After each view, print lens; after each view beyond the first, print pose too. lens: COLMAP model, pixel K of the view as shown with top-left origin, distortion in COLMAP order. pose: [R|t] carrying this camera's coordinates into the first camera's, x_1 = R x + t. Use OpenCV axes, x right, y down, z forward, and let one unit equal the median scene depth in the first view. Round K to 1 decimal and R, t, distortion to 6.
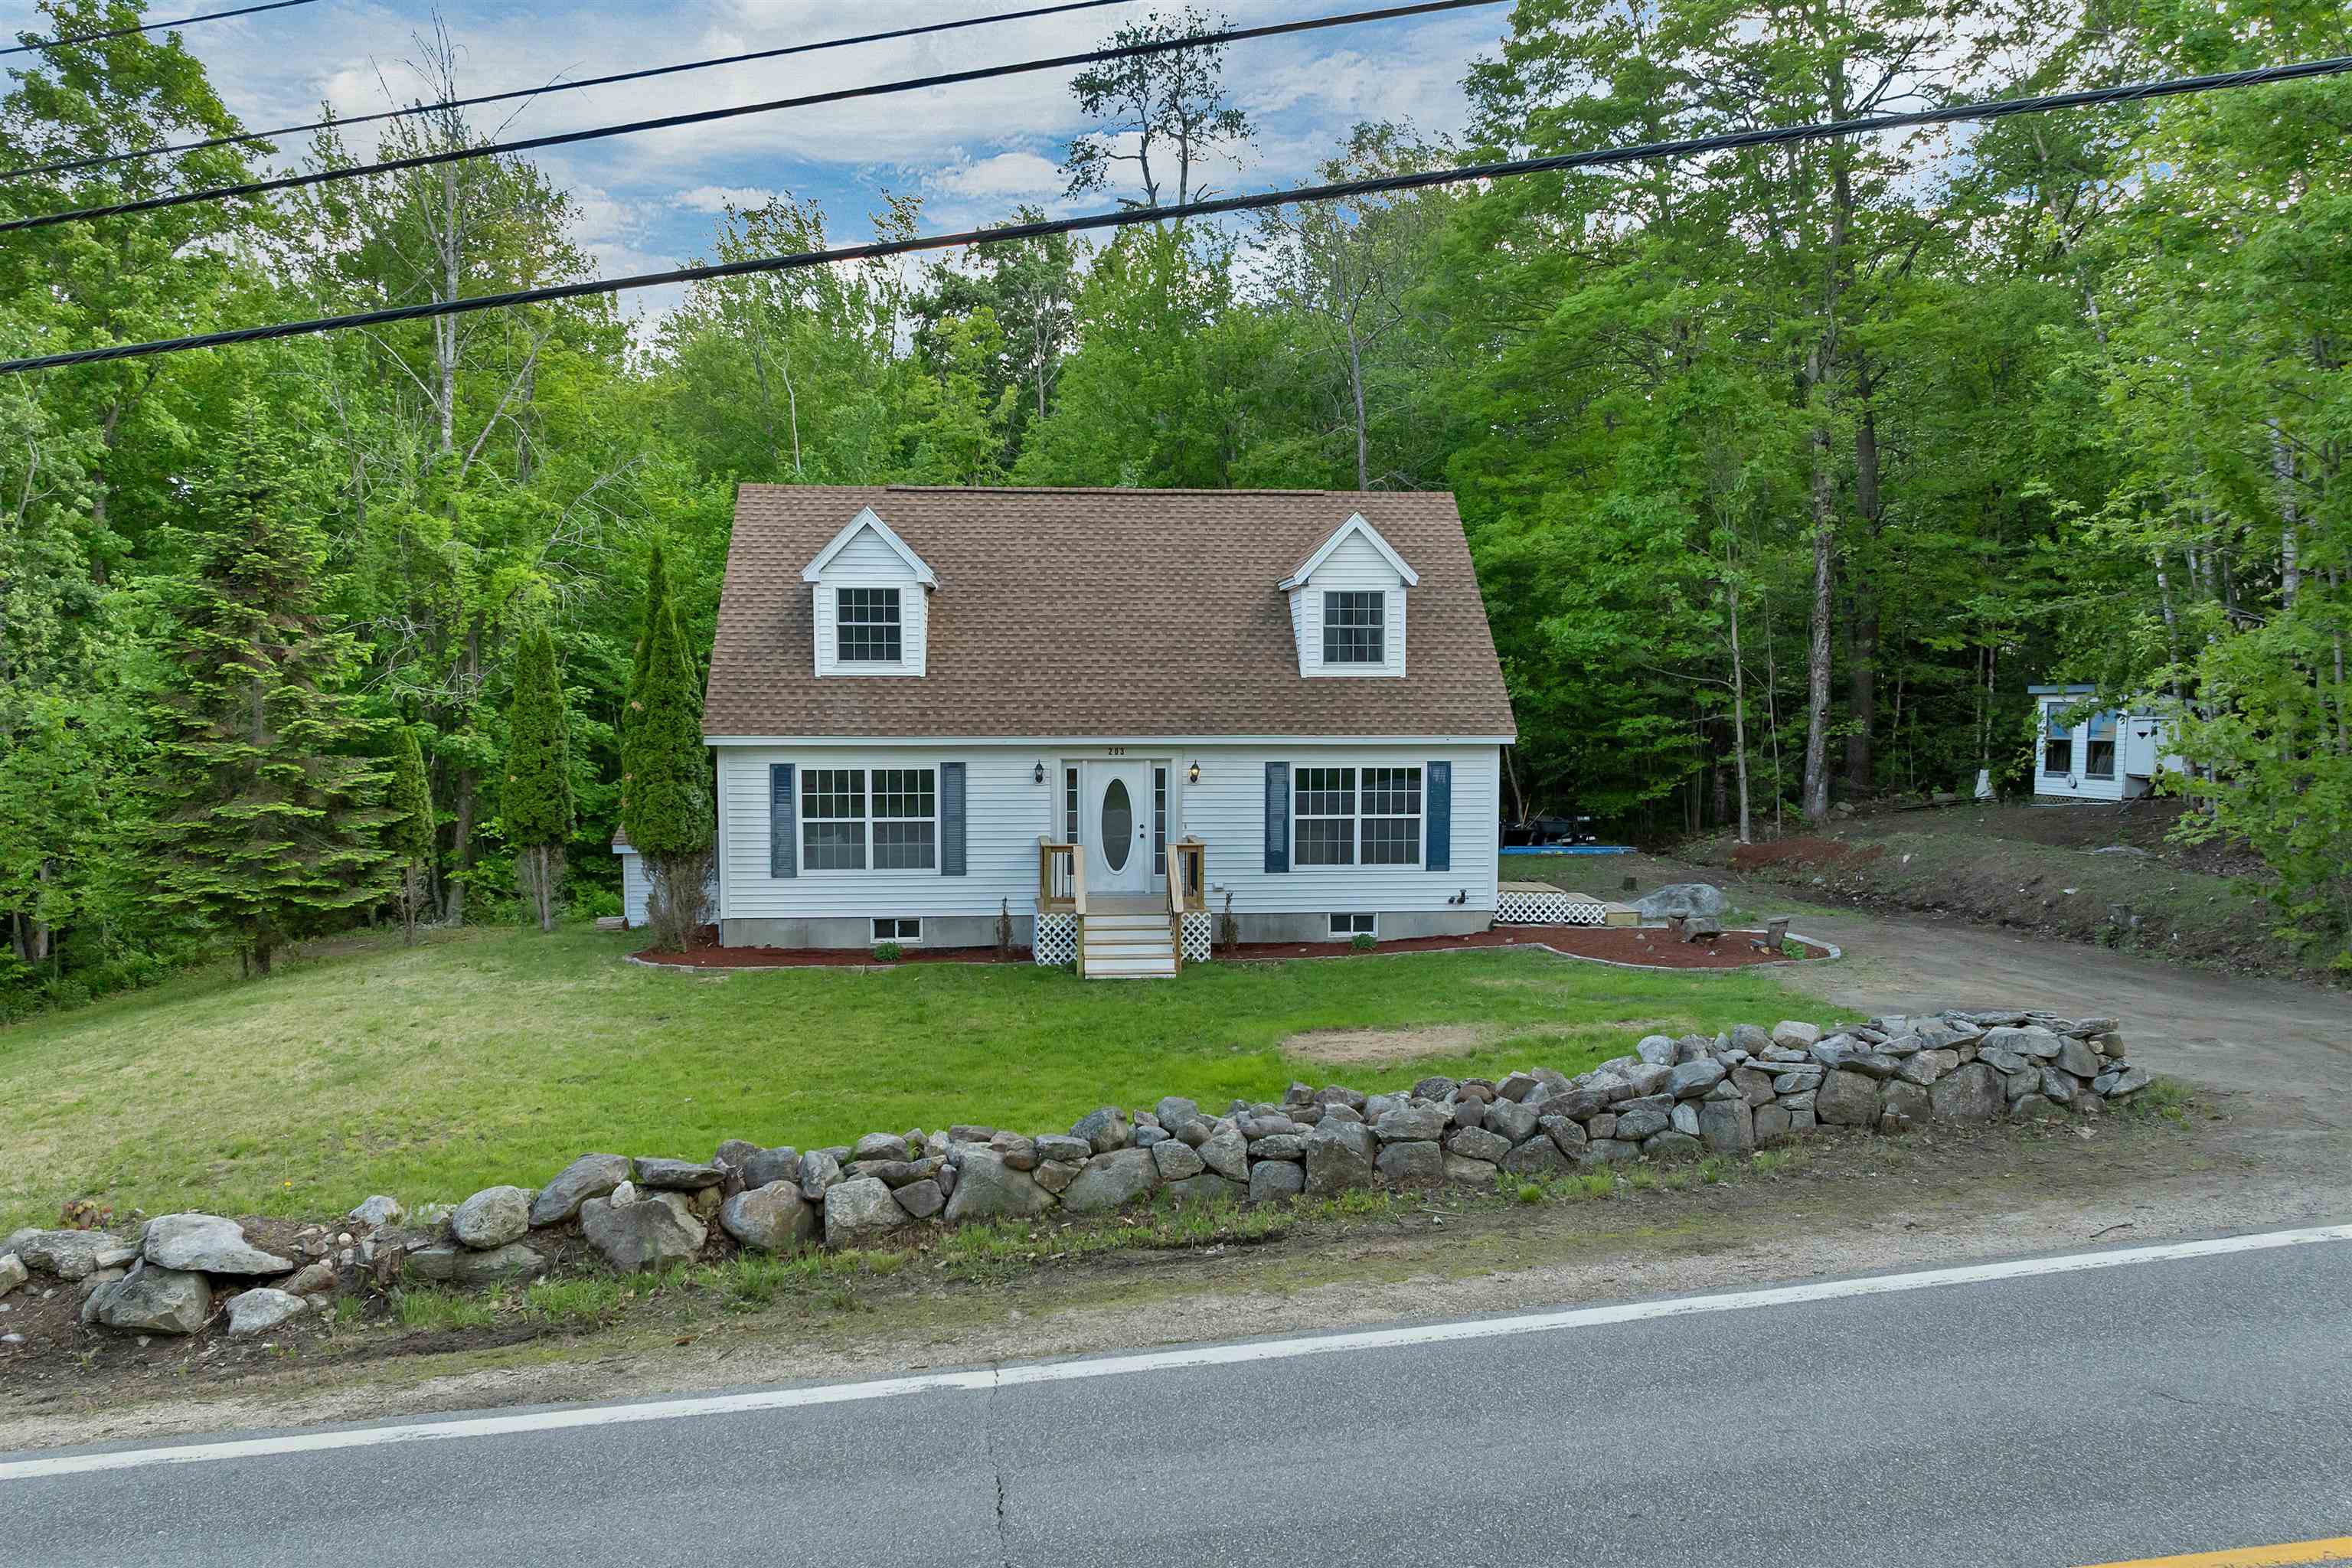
lens RADIAL K [[1695.7, 0, 1183.8], [0, 1695.7, 834.2], [0, 0, 1]] dist [-0.017618, -0.045182]
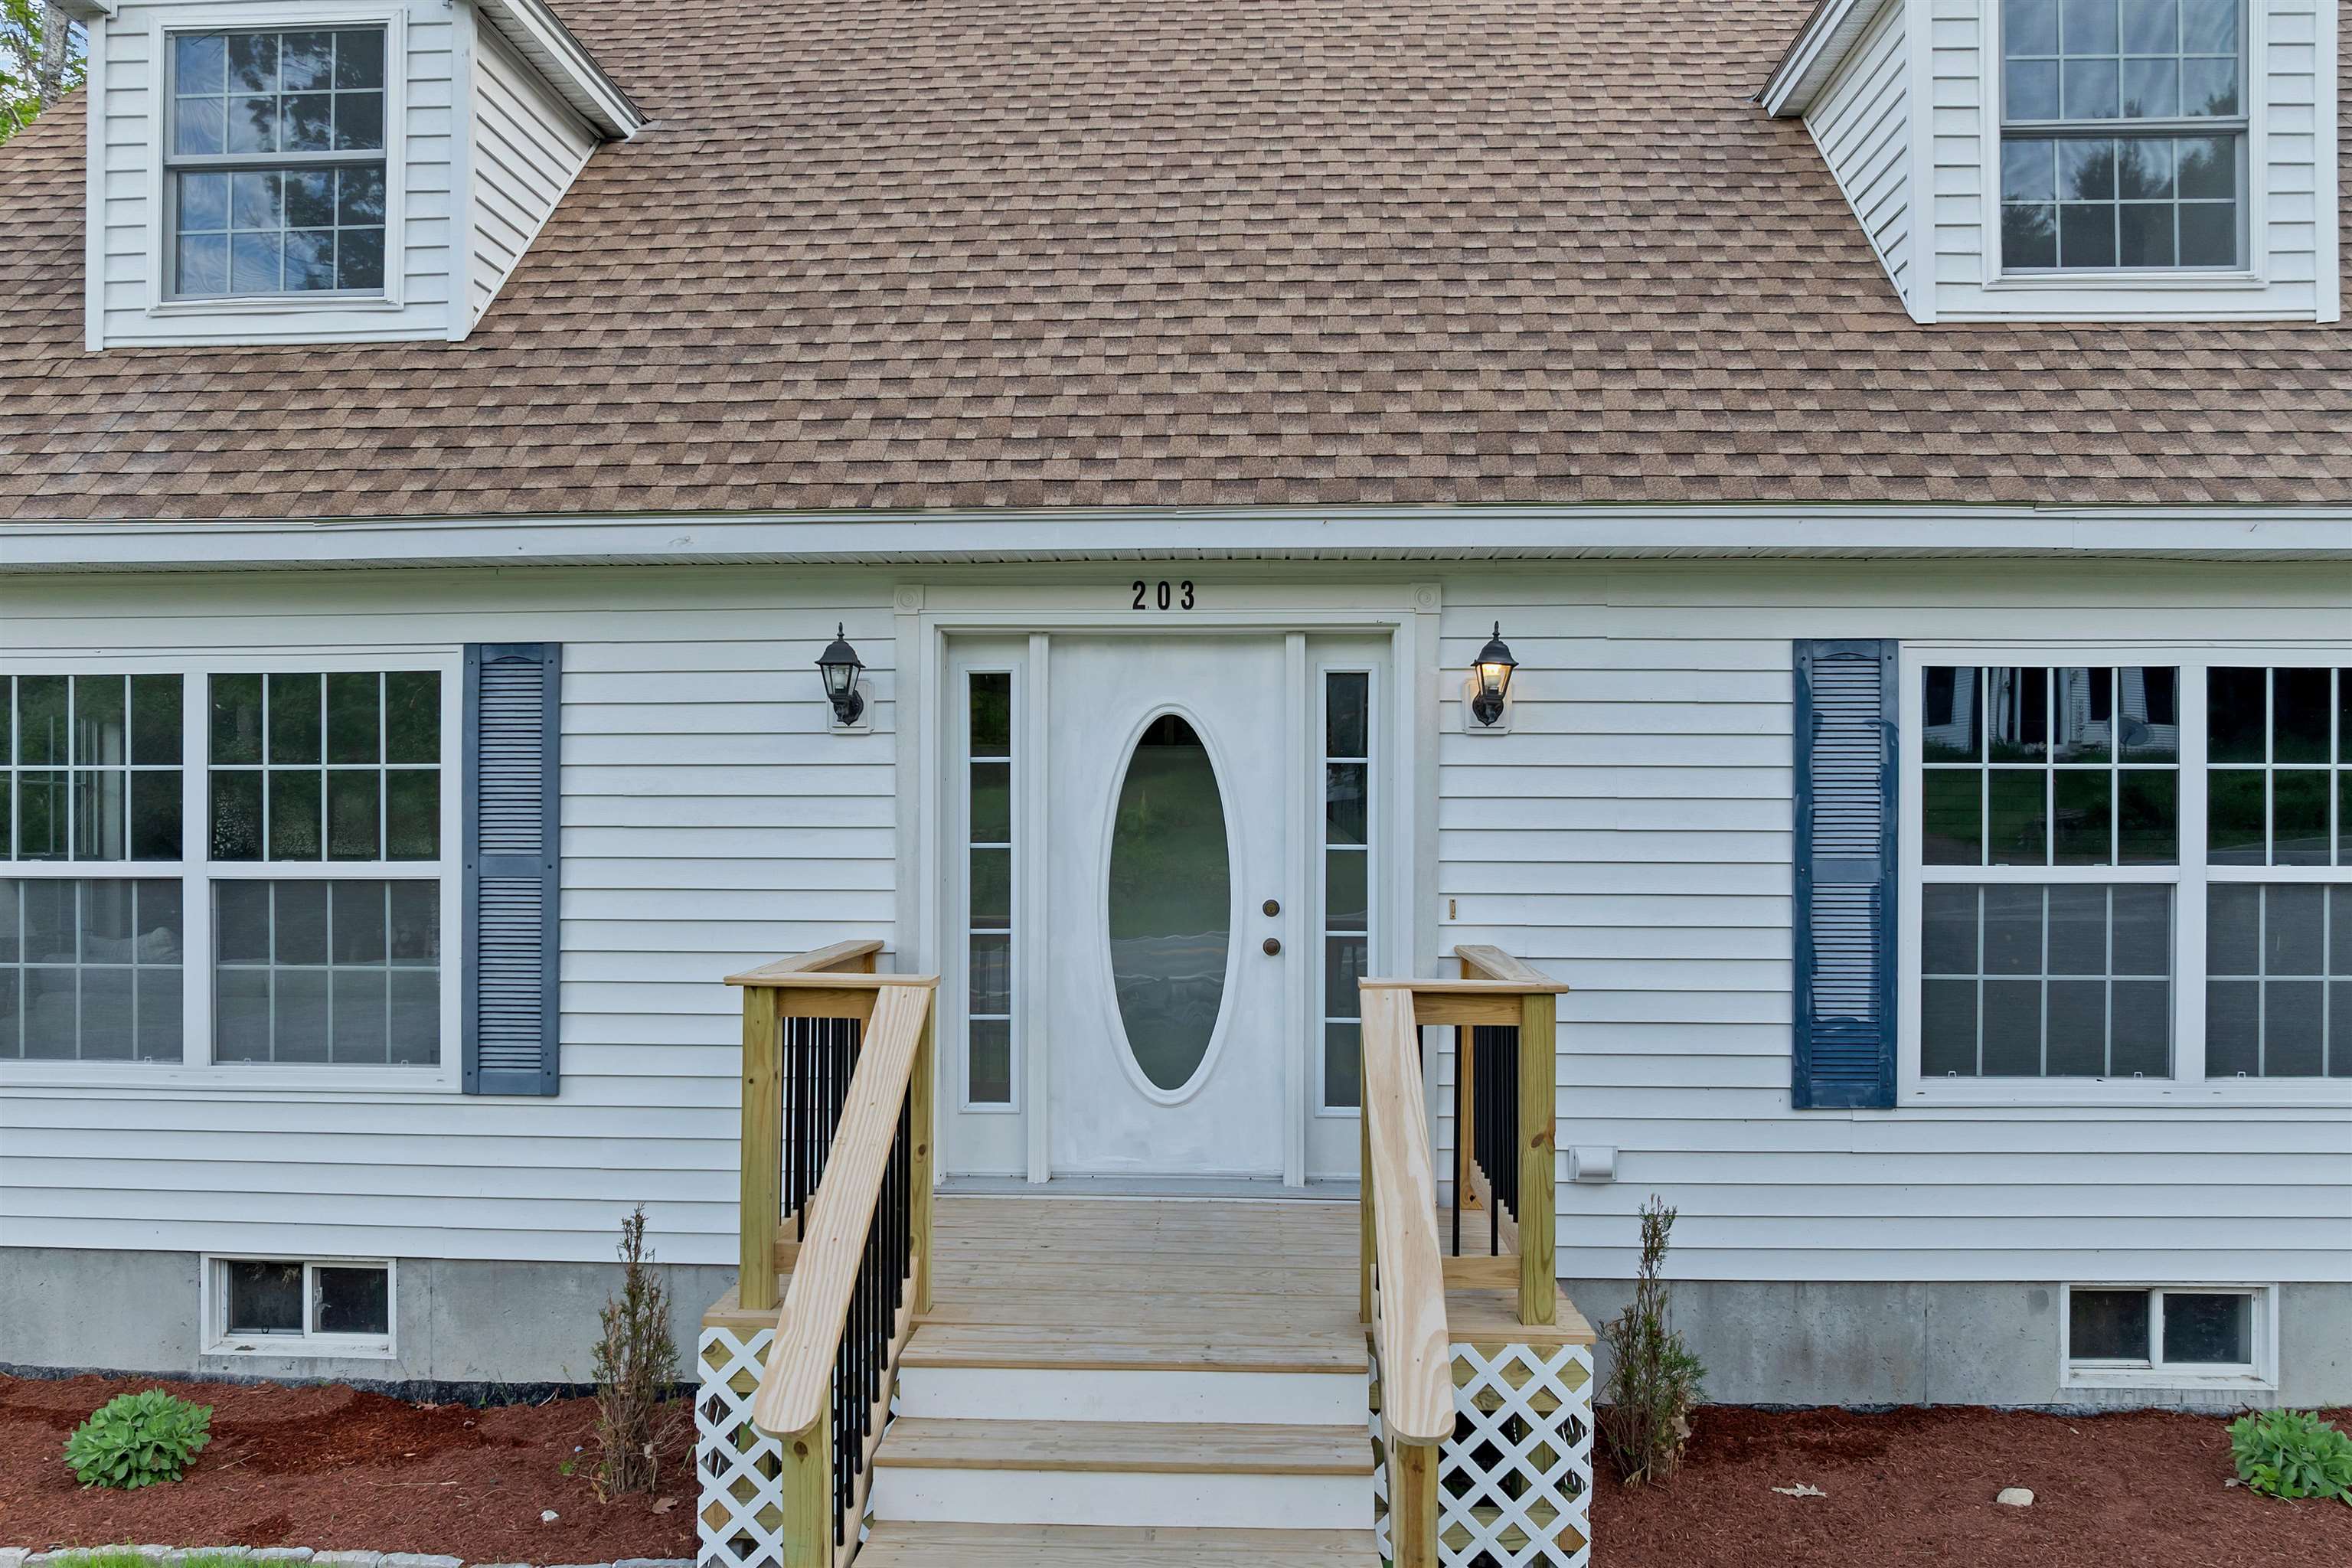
lens RADIAL K [[1695.7, 0, 1183.8], [0, 1695.7, 834.2], [0, 0, 1]] dist [-0.017618, -0.045182]
pose [[0.989669, 0.000883, -0.143367, -0.002268], [-0.012415, 0.996753, -0.079561, 0.004369], [0.142831, 0.080519, 0.986466, 0.765287]]
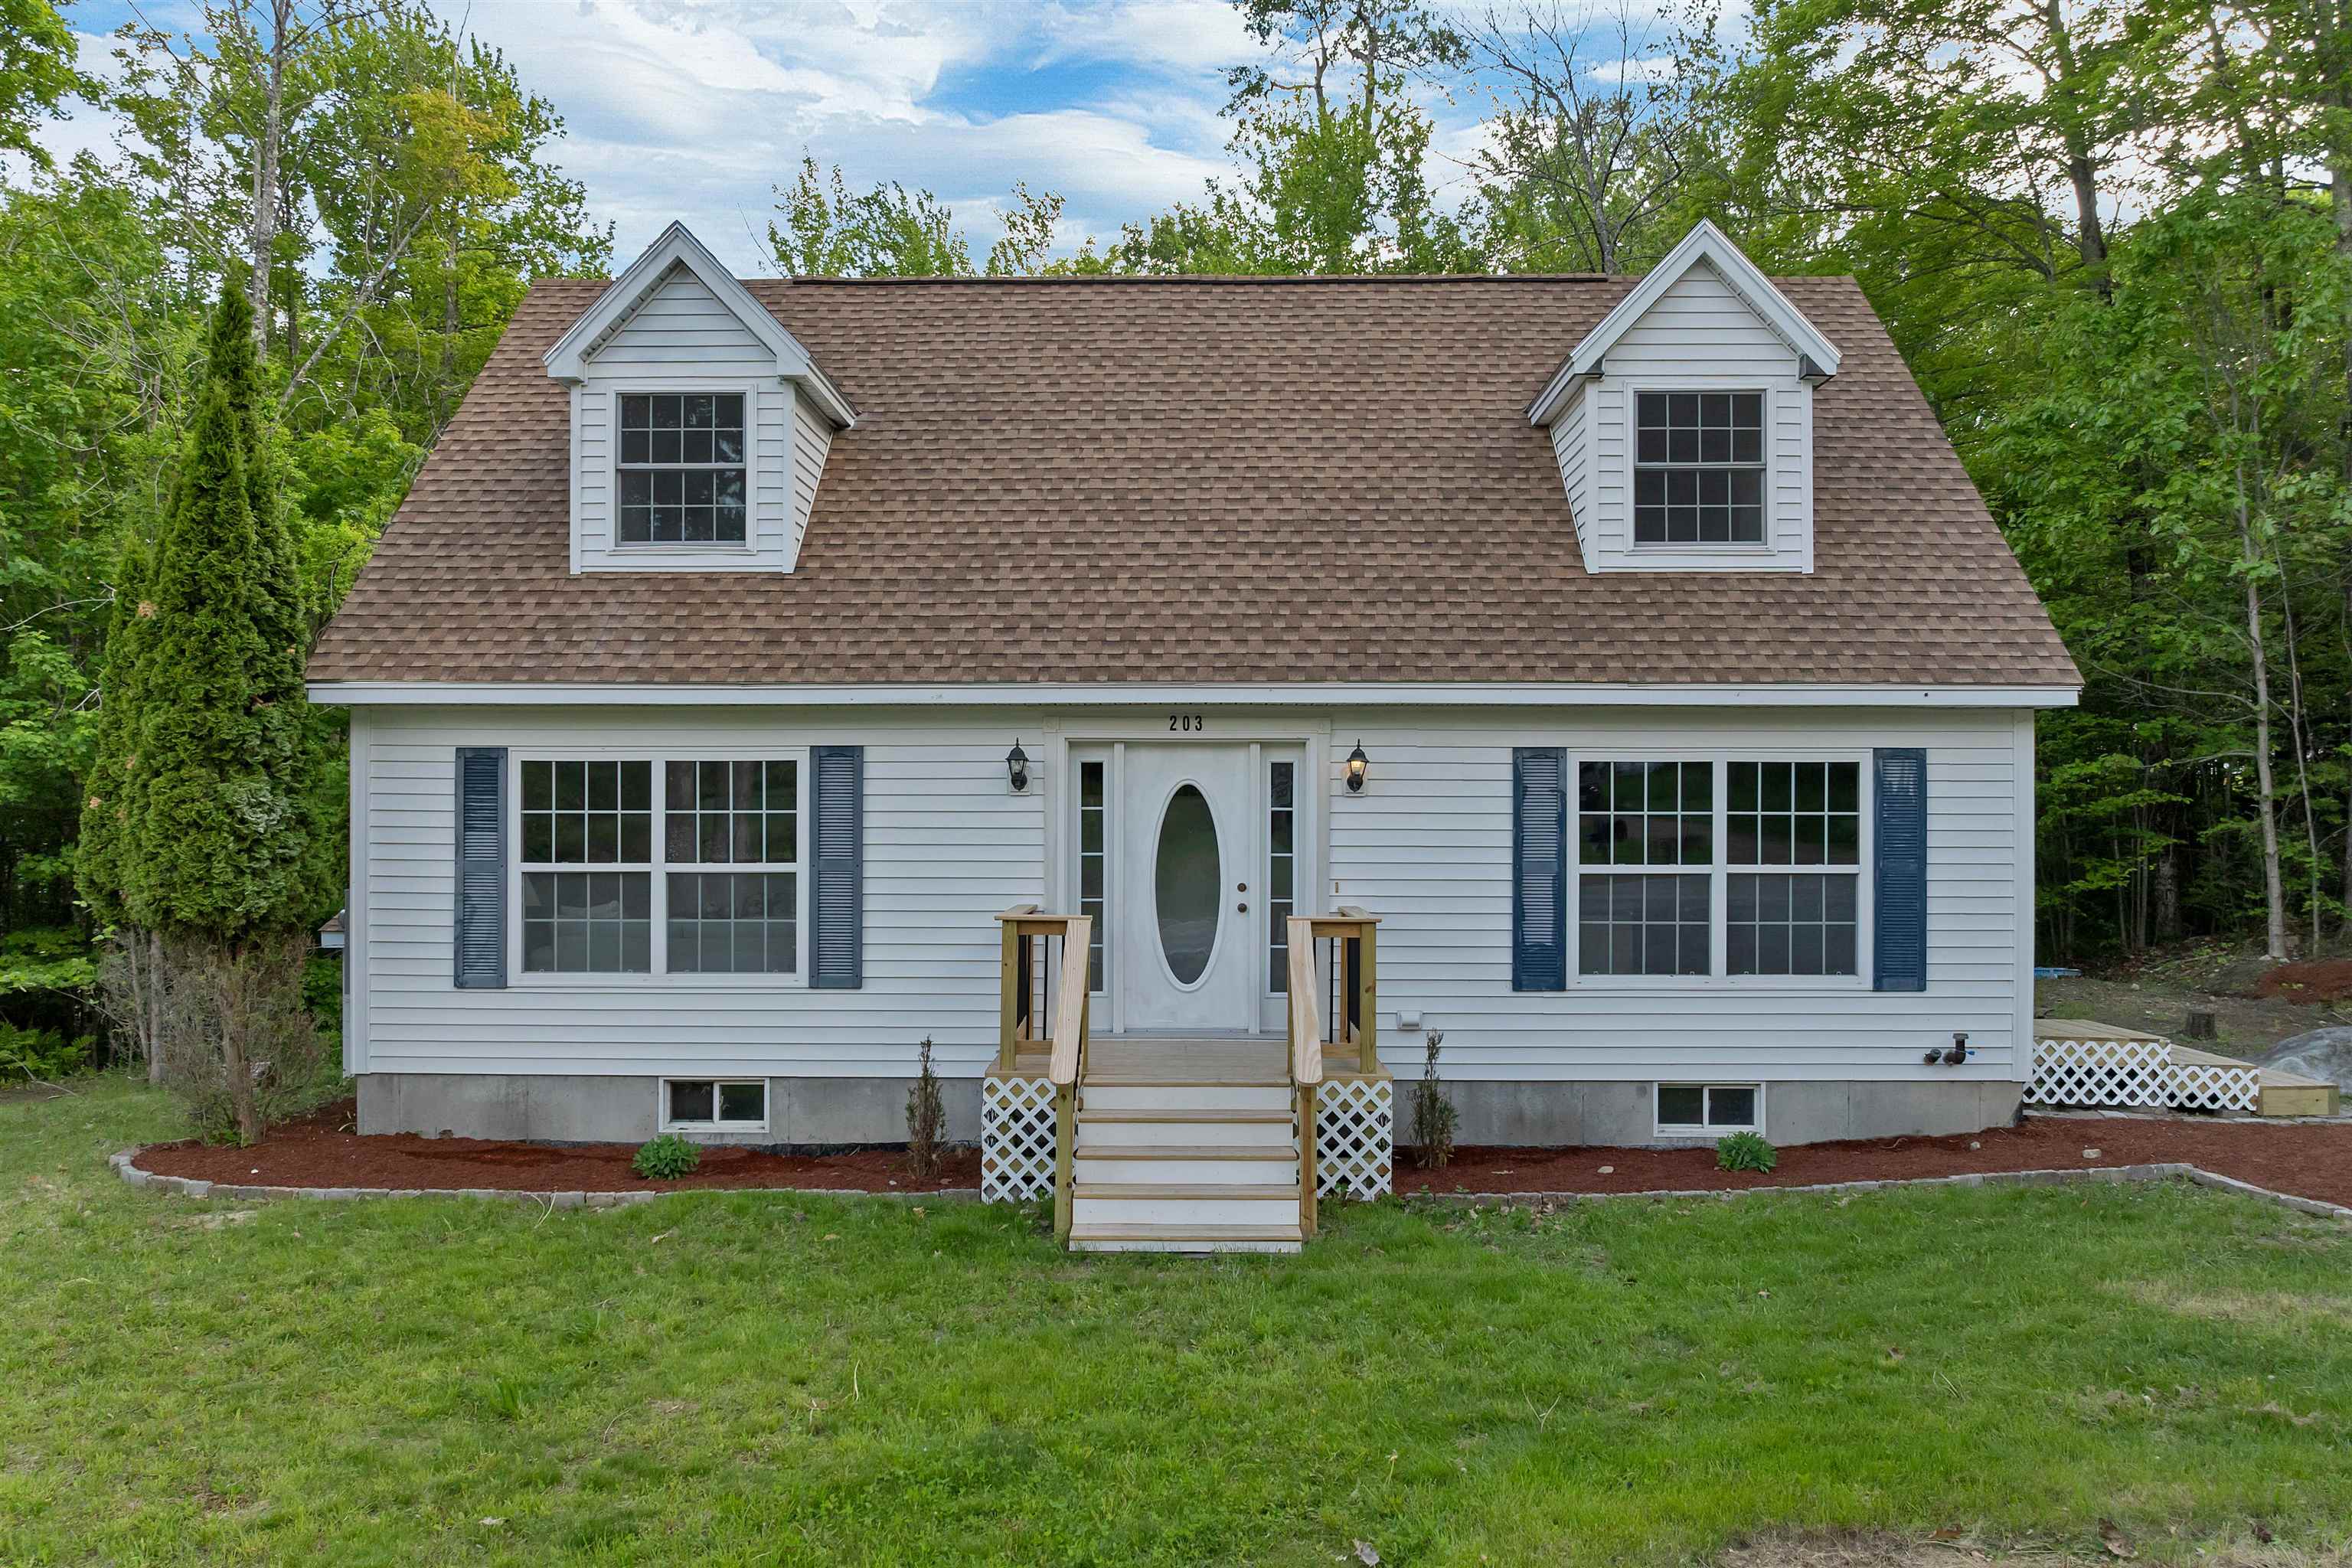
lens RADIAL K [[1695.7, 0, 1183.8], [0, 1695.7, 834.2], [0, 0, 1]] dist [-0.017618, -0.045182]
pose [[0.994100, 0.000726, -0.108465, 0.009642], [-0.009611, 0.996634, -0.081420, 0.018884], [0.108041, 0.081982, 0.990760, 0.545828]]
